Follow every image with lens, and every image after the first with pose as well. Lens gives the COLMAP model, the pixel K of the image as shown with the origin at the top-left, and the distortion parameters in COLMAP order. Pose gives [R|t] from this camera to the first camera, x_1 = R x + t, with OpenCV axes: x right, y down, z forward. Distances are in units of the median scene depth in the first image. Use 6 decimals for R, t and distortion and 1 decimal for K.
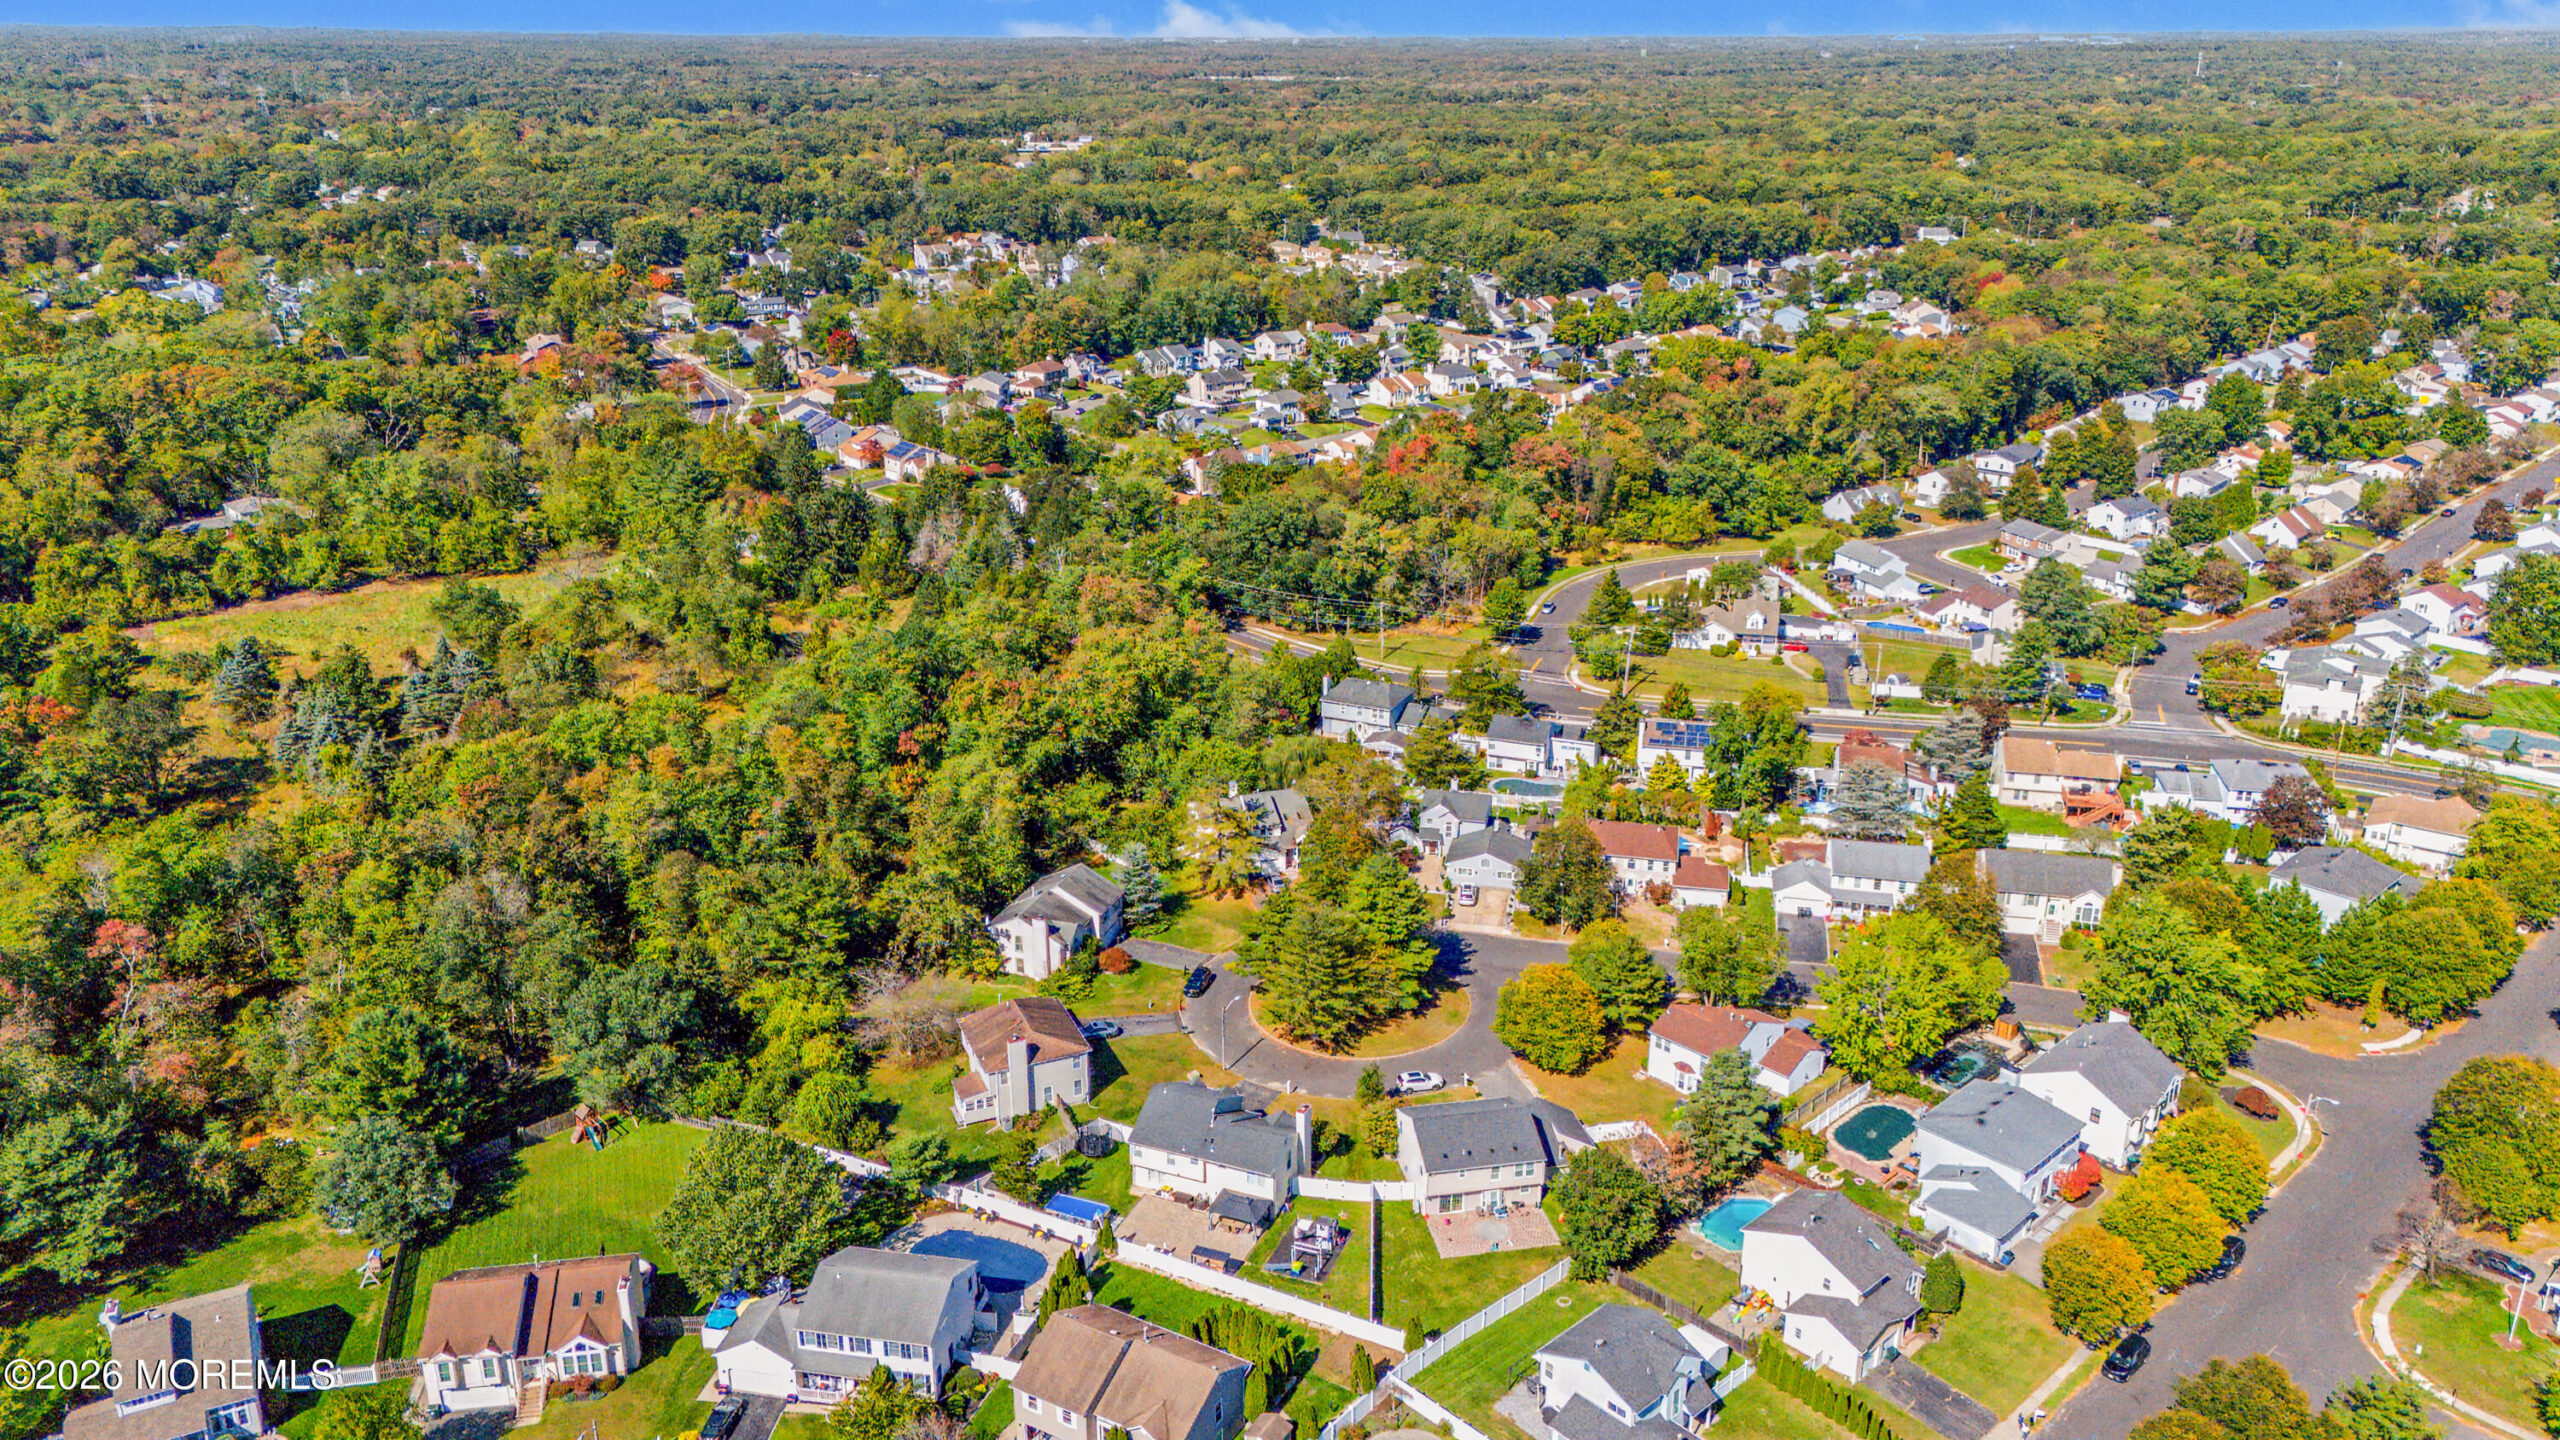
lens RADIAL K [[1912.6, 0, 1312.9], [0, 1912.6, 725.0], [0, 0, 1]] dist [0.057955, -0.065419]
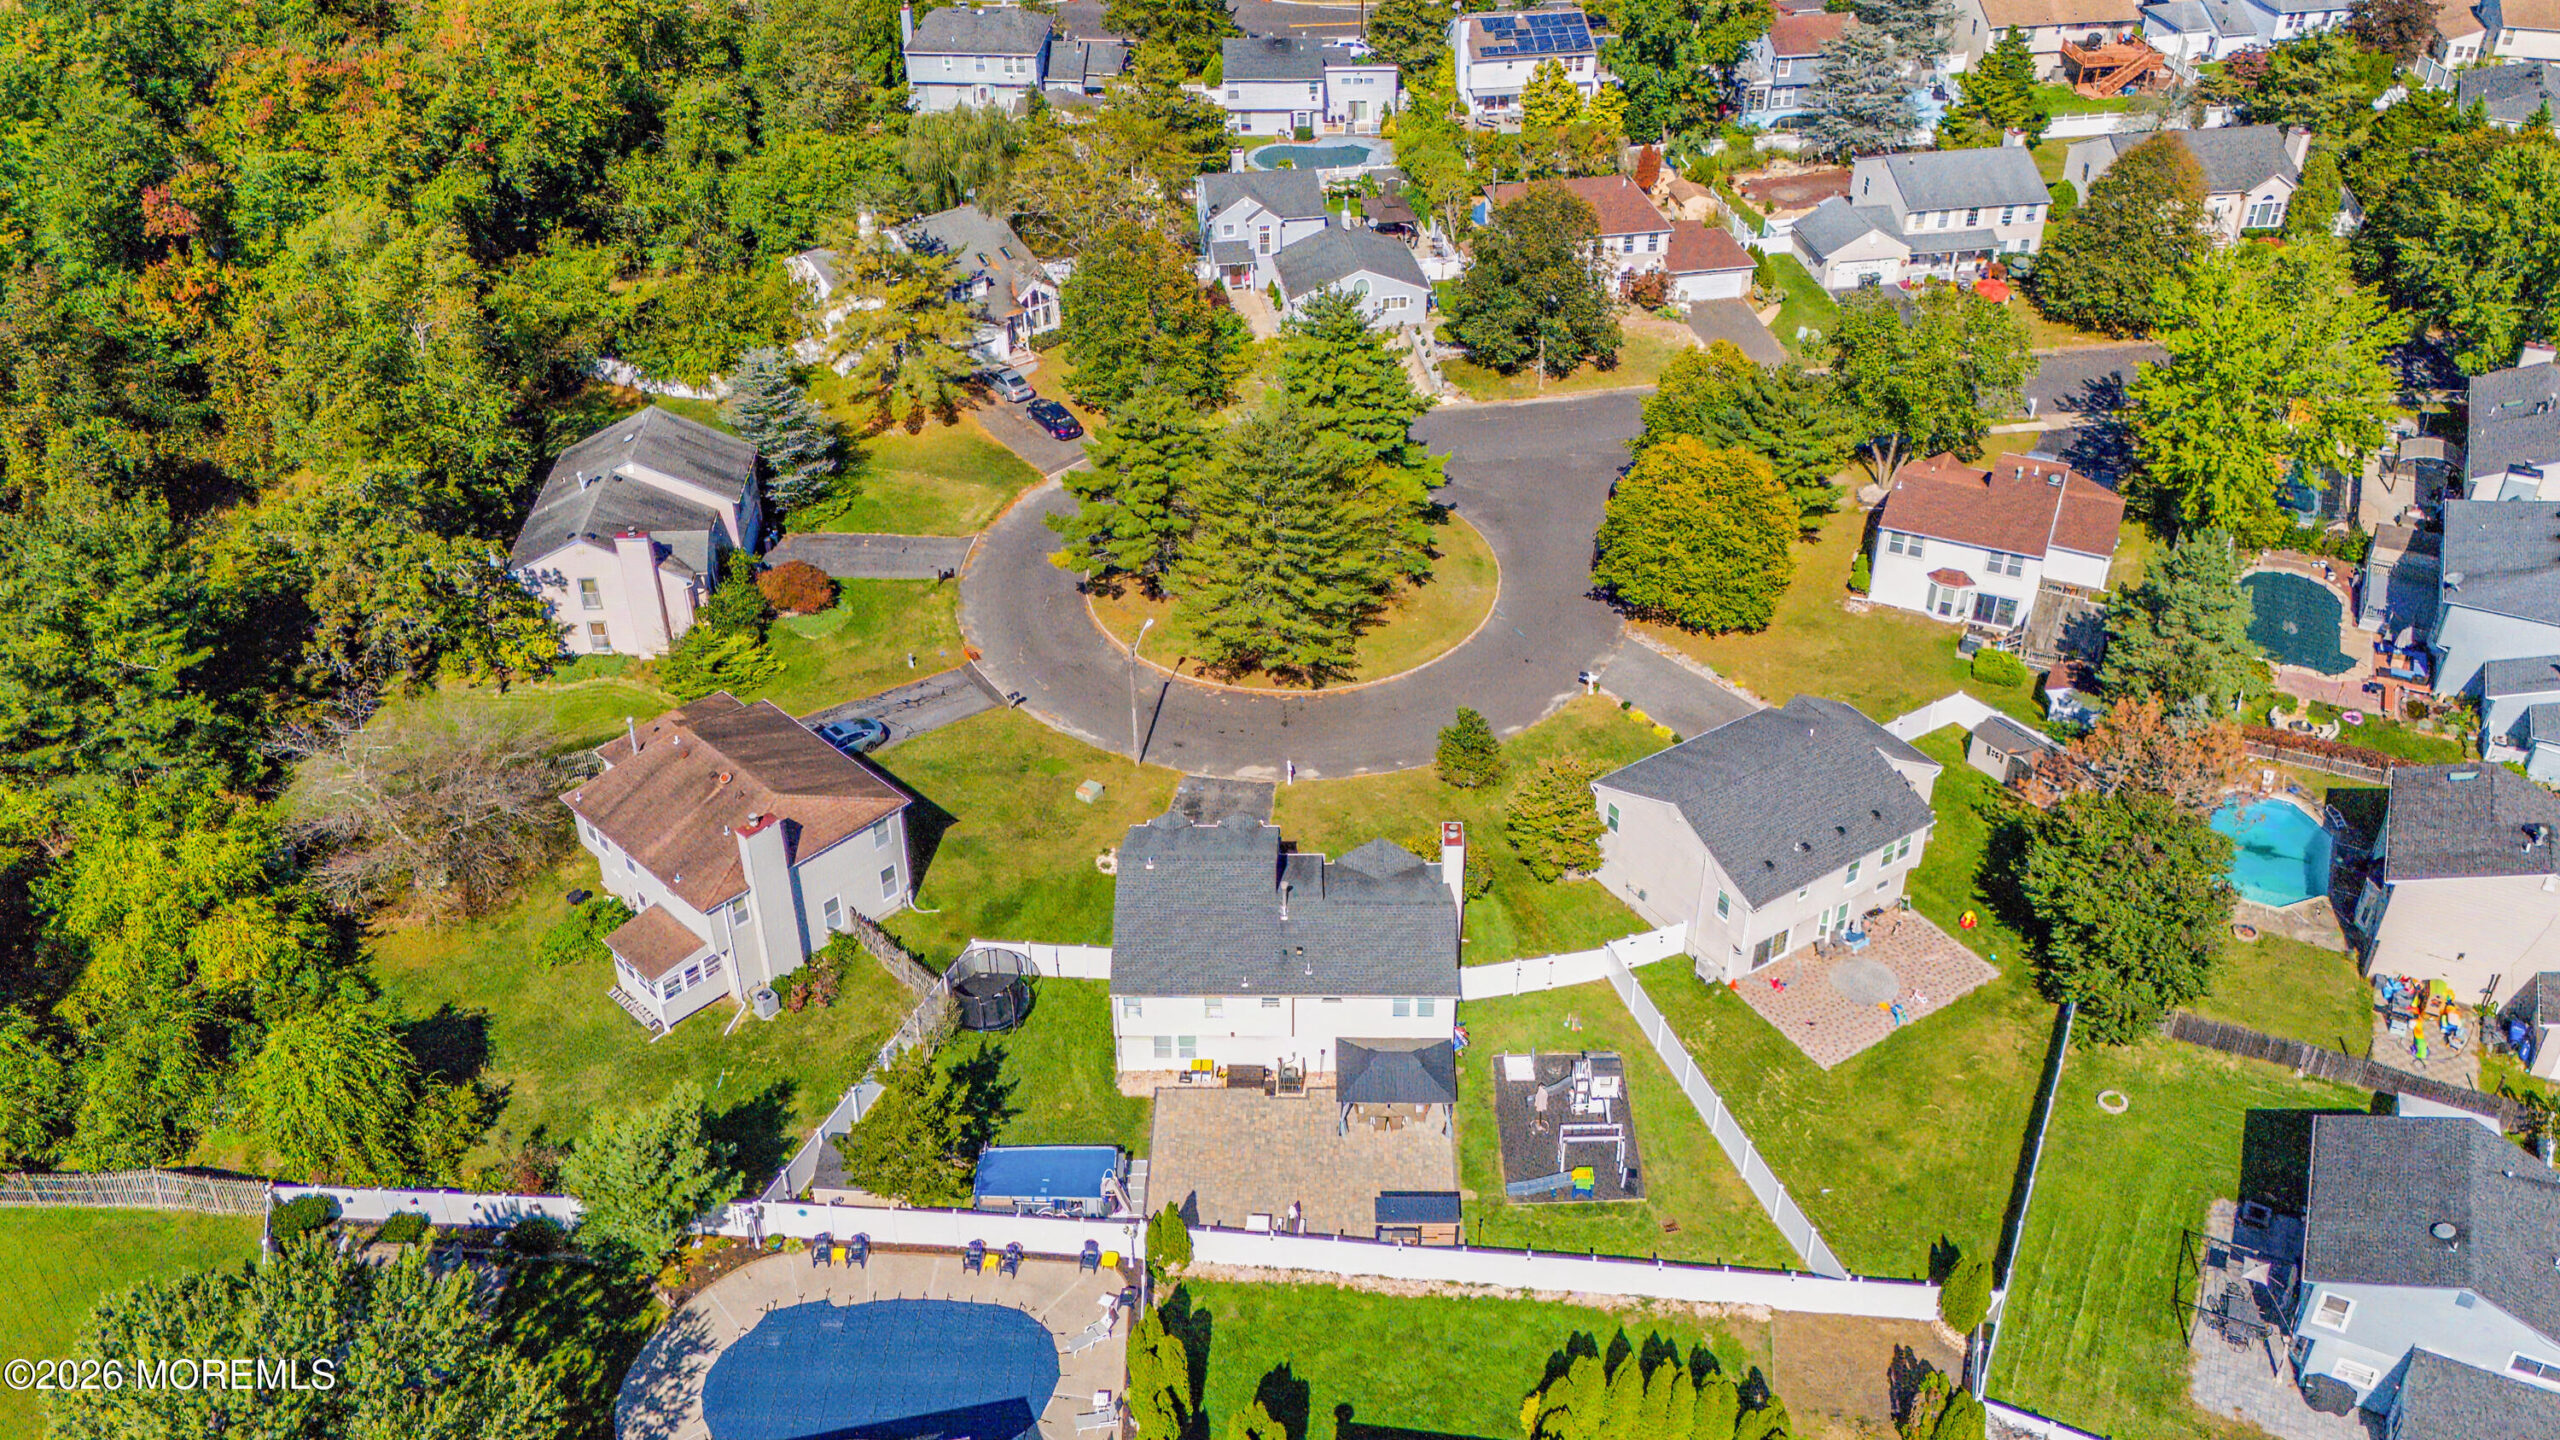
lens RADIAL K [[2103.3, 0, 1336.5], [0, 2103.3, 667.8], [0, 0, 1]] dist [0.100794, -0.125718]
pose [[0.923435, -0.210729, 0.320719, -0.156764], [0.127845, 0.956931, 0.260652, 0.017909], [-0.361833, -0.199693, 0.910604, 0.451045]]
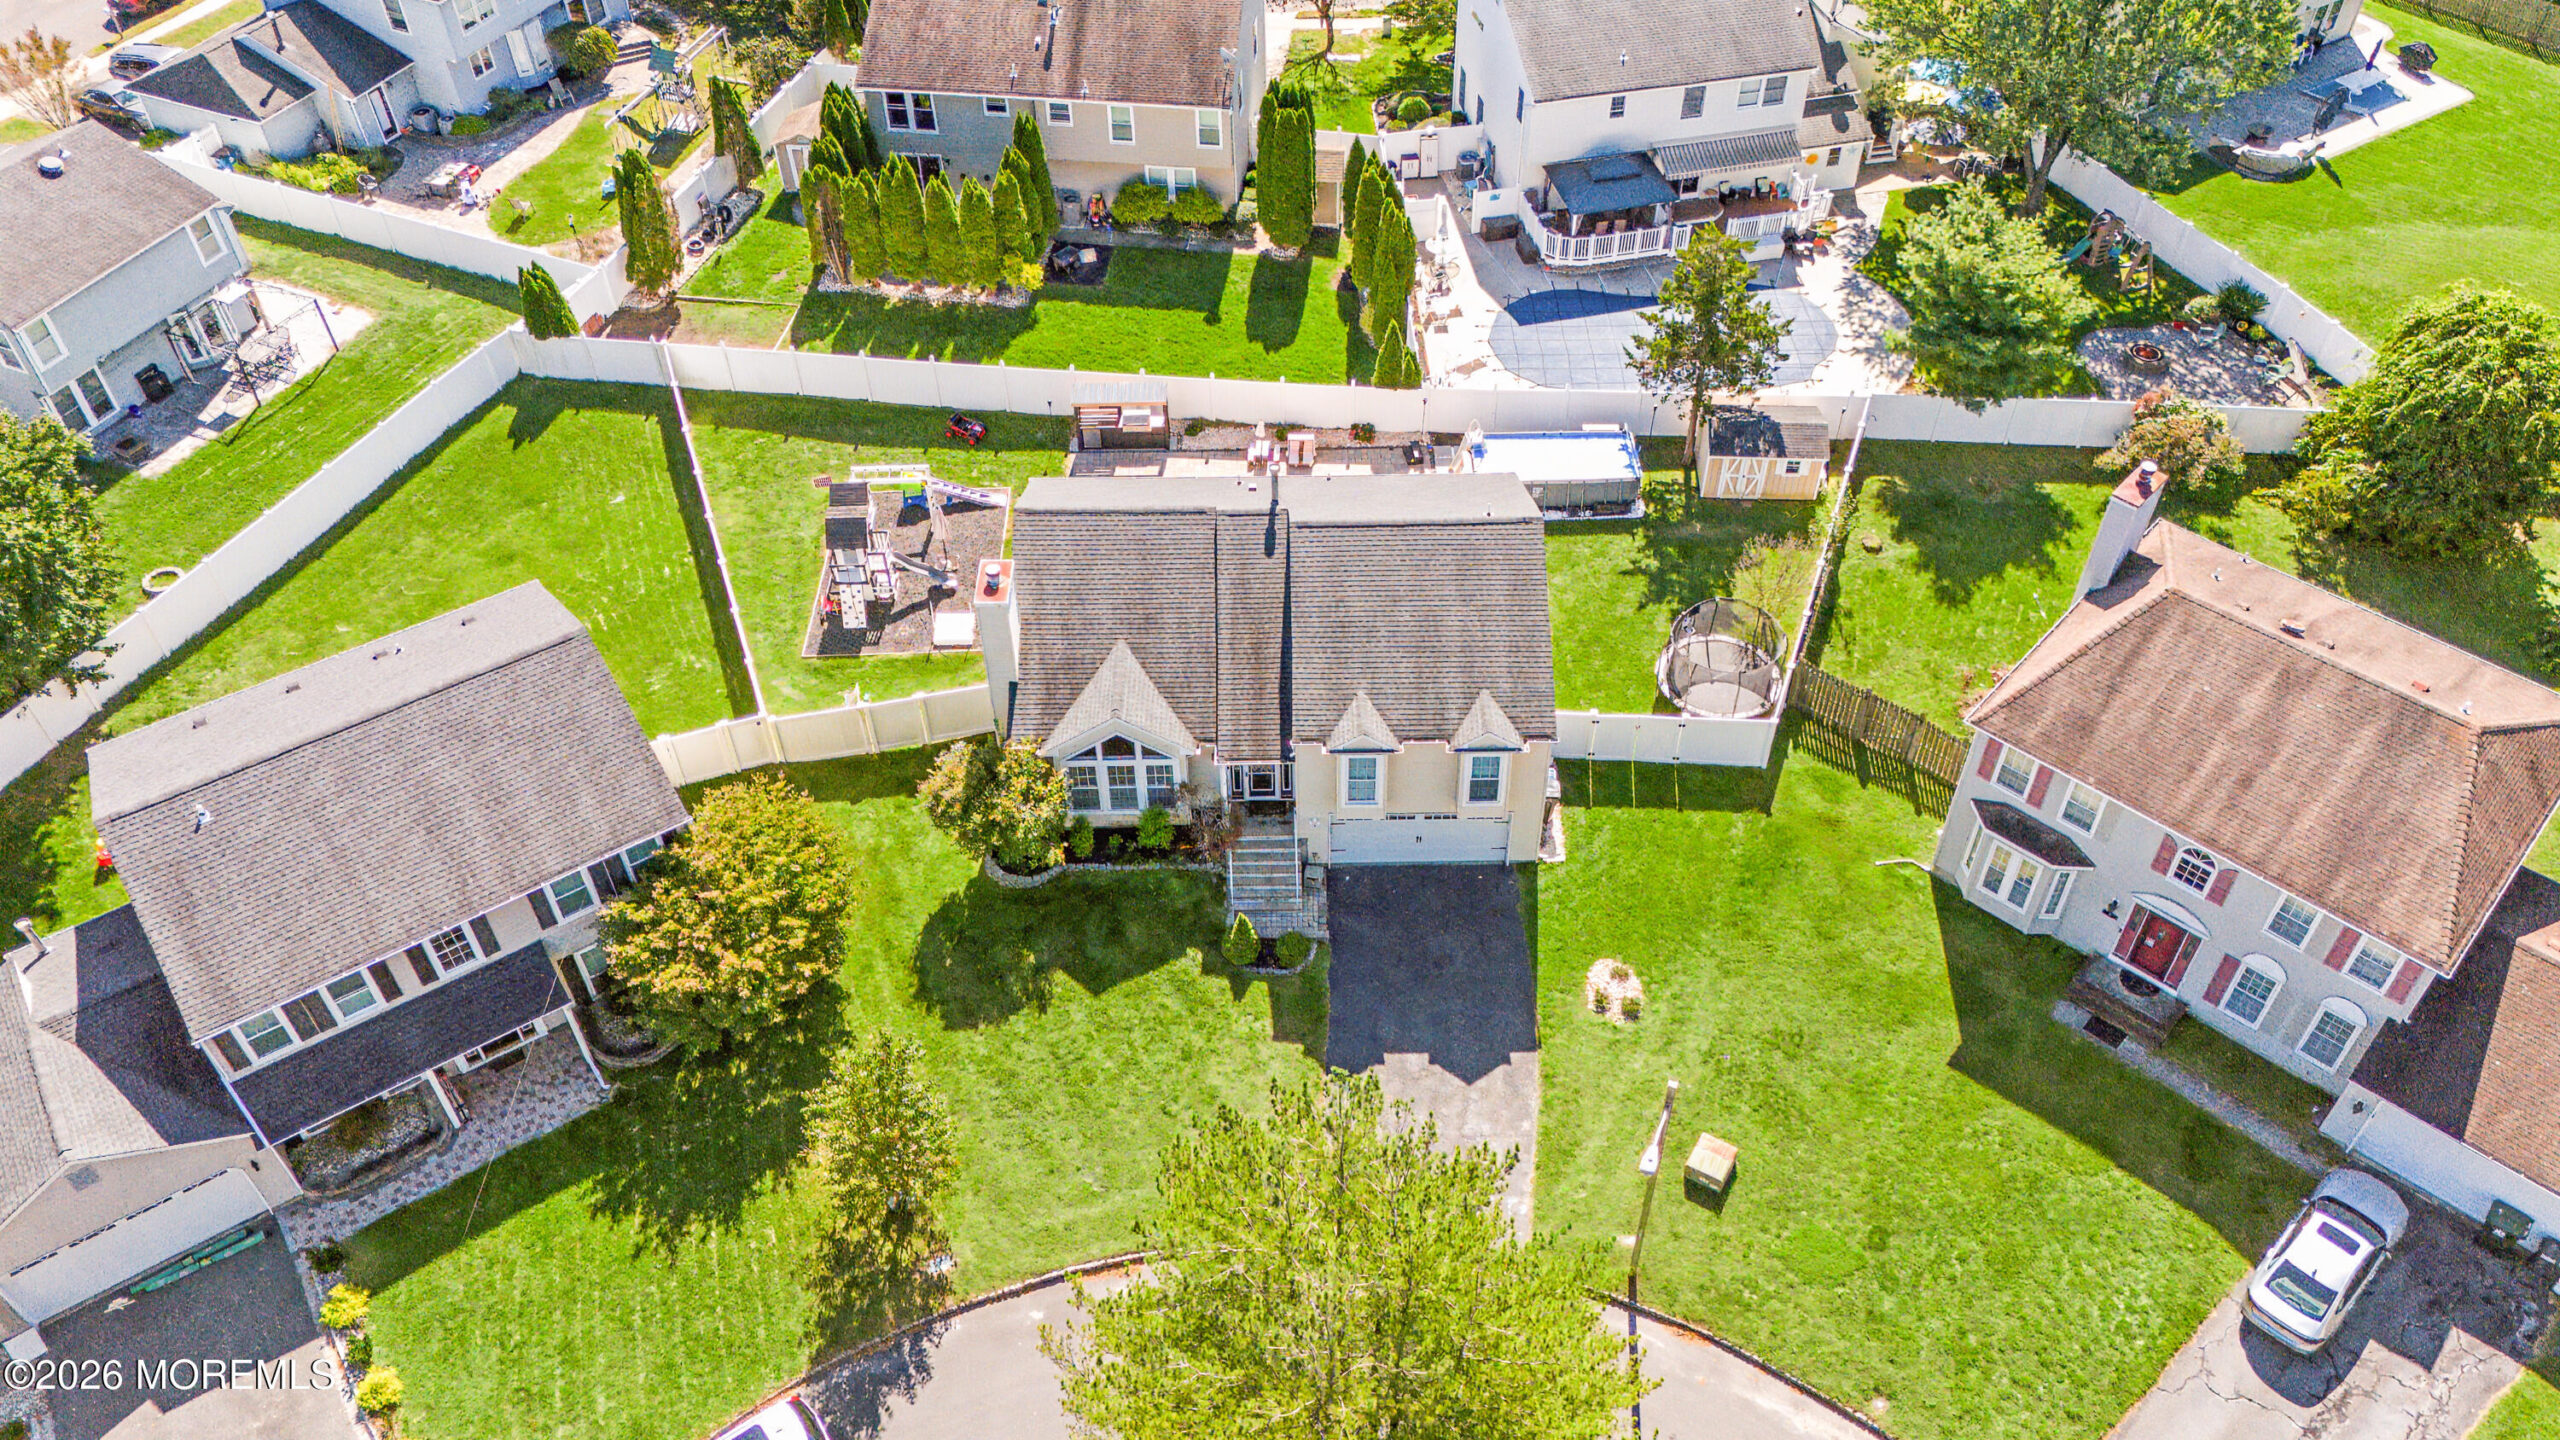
lens RADIAL K [[1912.6, 0, 1312.9], [0, 1912.6, 725.0], [0, 0, 1]] dist [0.057955, -0.065419]
pose [[-0.917895, 0.282135, -0.279049, 0.030455], [-0.136844, 0.435019, 0.889962, -0.038494], [0.372481, 0.855078, -0.360693, 0.941026]]
